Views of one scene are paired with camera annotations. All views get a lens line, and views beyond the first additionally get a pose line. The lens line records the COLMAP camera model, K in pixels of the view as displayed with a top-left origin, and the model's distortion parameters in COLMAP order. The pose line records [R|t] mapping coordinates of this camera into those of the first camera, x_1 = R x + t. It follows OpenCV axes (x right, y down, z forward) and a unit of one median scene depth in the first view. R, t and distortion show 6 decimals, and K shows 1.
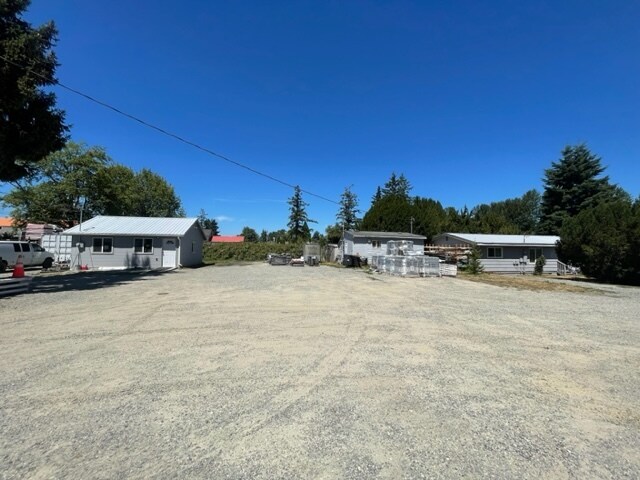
lens RADIAL K [[257.4, 0, 318.4], [0, 257.4, 237.6], [0, 0, 1]] dist [-0.005931, 0.000840]
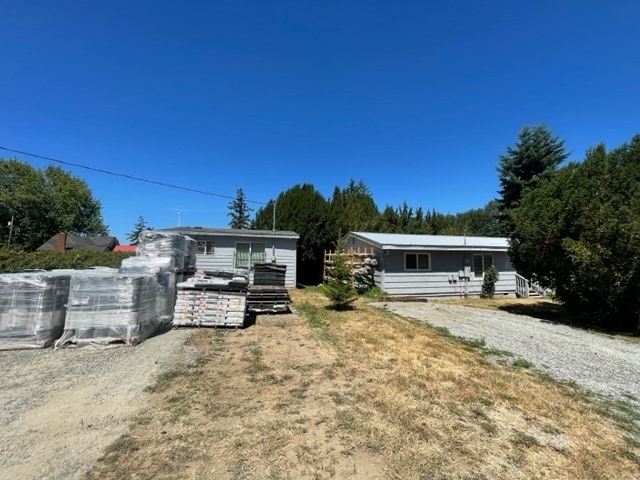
lens RADIAL K [[257.4, 0, 321.3], [0, 257.4, 240.9], [0, 0, 1]] dist [-0.005931, 0.000840]
pose [[0.995586, -0.000870, 0.093847, 0.375539], [0.004281, 0.999337, -0.036153, 0.028267], [-0.093754, 0.036395, 0.994930, 0.391722]]
